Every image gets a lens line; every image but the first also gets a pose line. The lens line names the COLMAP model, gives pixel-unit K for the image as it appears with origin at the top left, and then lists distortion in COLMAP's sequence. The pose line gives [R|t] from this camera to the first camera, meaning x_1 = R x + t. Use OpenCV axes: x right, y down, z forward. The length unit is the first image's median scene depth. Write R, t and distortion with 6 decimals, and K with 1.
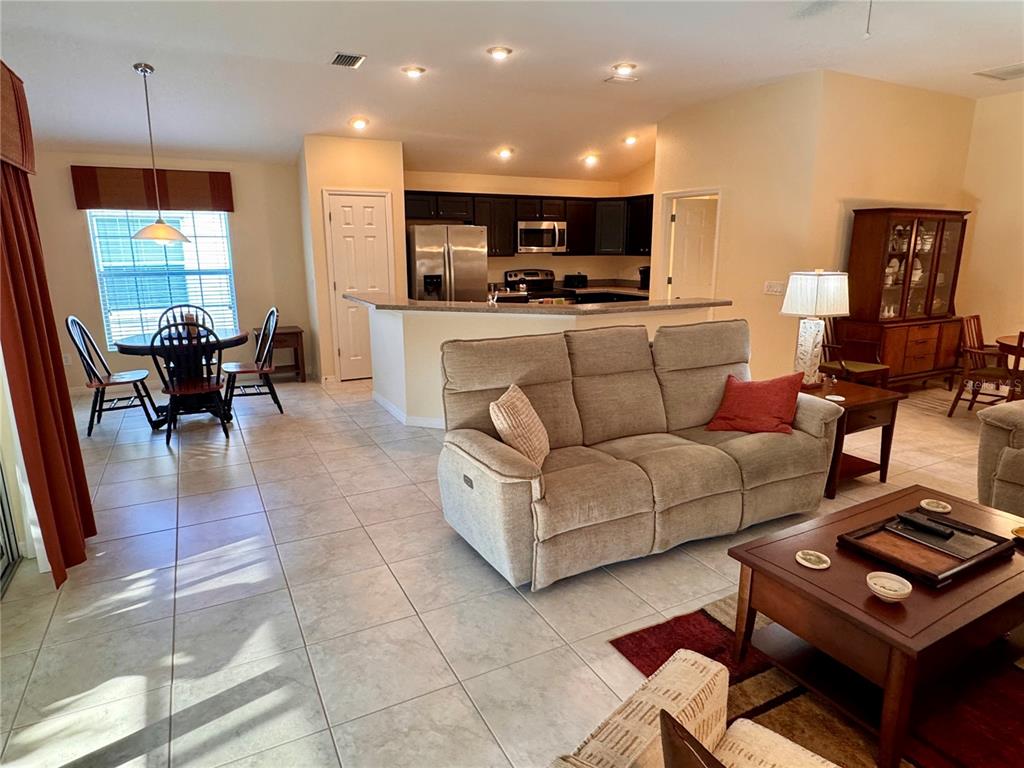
lens RADIAL K [[605.0, 0, 509.0], [0, 605.0, 386.2], [0, 0, 1]] dist [-0.001155, -0.000390]
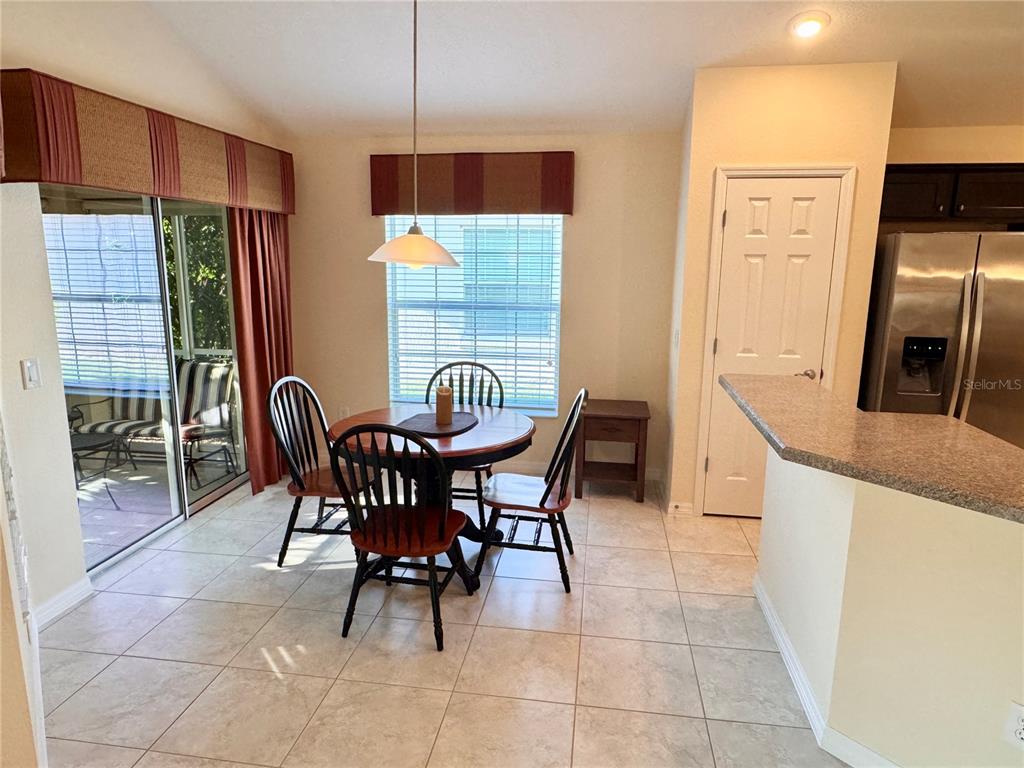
lens RADIAL K [[662.8, 0, 510.0], [0, 662.8, 386.2], [0, 0, 1]] dist [0.001338, 0.002212]
pose [[0.810190, 0.124043, -0.572892, -0.159115], [-0.144928, 0.989399, 0.009266, -0.186935], [0.567968, 0.075521, 0.819578, 0.707838]]
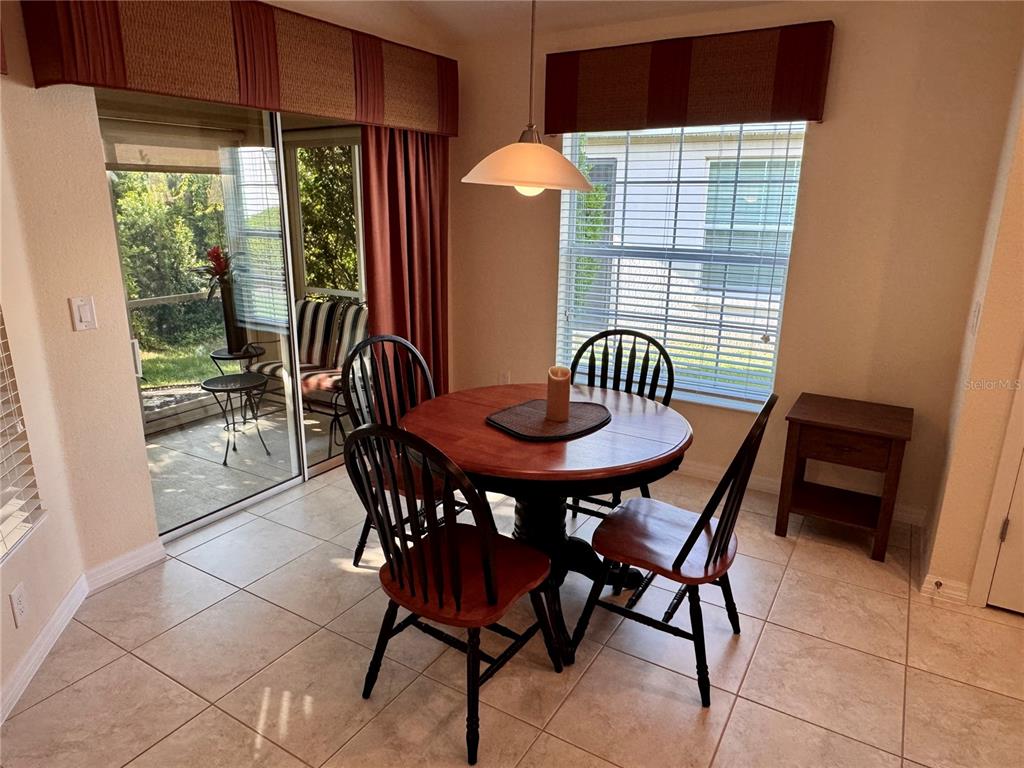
lens RADIAL K [[662.8, 0, 510.0], [0, 662.8, 386.2], [0, 0, 1]] dist [0.001338, 0.002212]
pose [[0.514379, 0.241278, -0.822921, -0.246139], [-0.207768, 0.966078, 0.153383, -0.232750], [0.832014, 0.092080, 0.547060, 0.999735]]
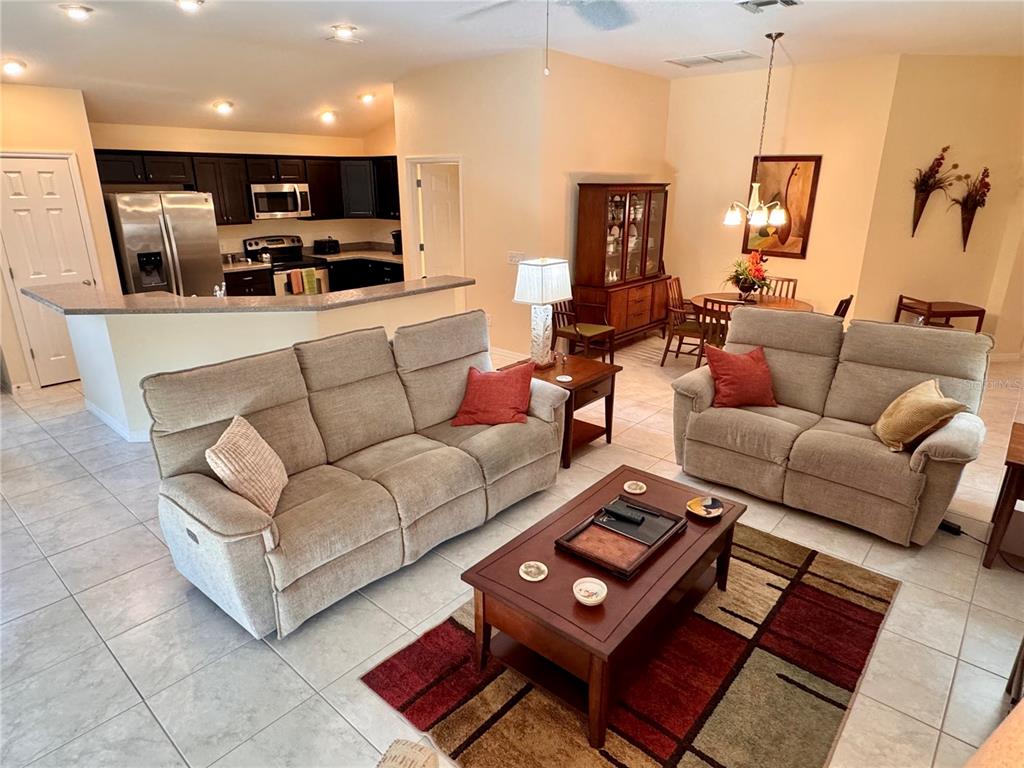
lens RADIAL K [[605.0, 0, 509.0], [0, 605.0, 386.2], [0, 0, 1]] dist [-0.001155, -0.000390]
pose [[0.933332, -0.112888, 0.340804, 0.067219], [0.078676, 0.990517, 0.112636, -0.094561], [-0.350287, -0.078314, 0.933363, 0.007599]]
